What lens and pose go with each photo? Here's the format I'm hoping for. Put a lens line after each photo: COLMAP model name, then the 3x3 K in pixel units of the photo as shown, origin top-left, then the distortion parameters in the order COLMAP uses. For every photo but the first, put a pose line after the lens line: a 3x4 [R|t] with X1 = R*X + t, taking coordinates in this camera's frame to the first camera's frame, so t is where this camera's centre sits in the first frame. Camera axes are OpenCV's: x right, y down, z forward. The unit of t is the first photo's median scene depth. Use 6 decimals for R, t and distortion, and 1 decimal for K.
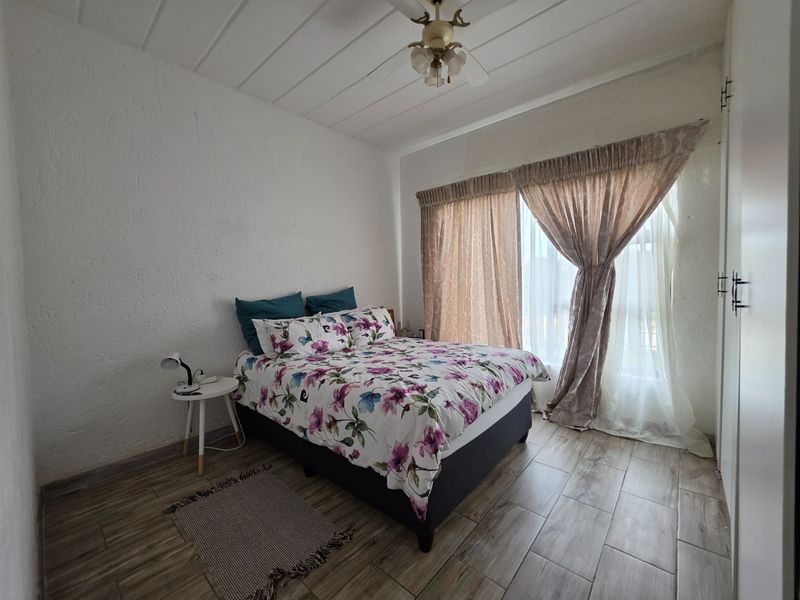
lens RADIAL K [[319.2, 0, 396.4], [0, 319.2, 298.9], [0, 0, 1]] dist [-0.001723, -0.000107]
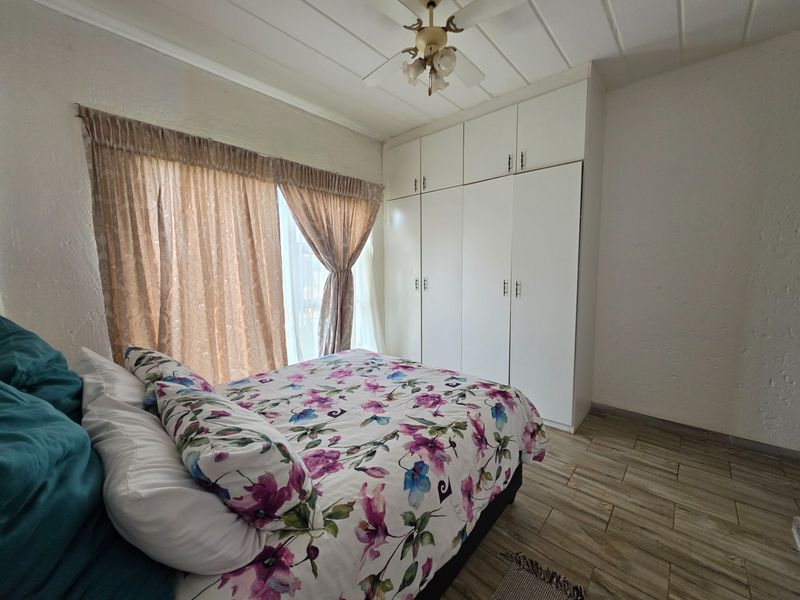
lens RADIAL K [[319.2, 0, 395.2], [0, 319.2, 302.7], [0, 0, 1]] dist [-0.001723, -0.000107]
pose [[0.018722, -0.082261, 0.996435, -0.866329], [0.055453, 0.995161, 0.081114, -0.098360], [-0.998286, 0.053737, 0.023193, 1.070498]]
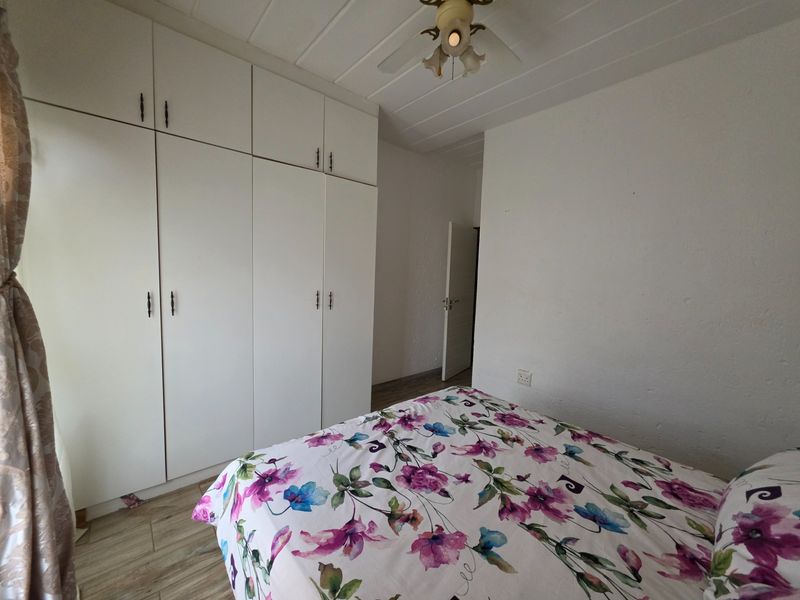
lens RADIAL K [[319.2, 0, 400.3], [0, 319.2, 300.1], [0, 0, 1]] dist [-0.001723, -0.000107]
pose [[-0.992200, -0.016357, 0.123579, 0.138607], [-0.000095, 0.991452, 0.130469, -0.185740], [-0.124657, 0.129440, -0.983720, 1.822413]]
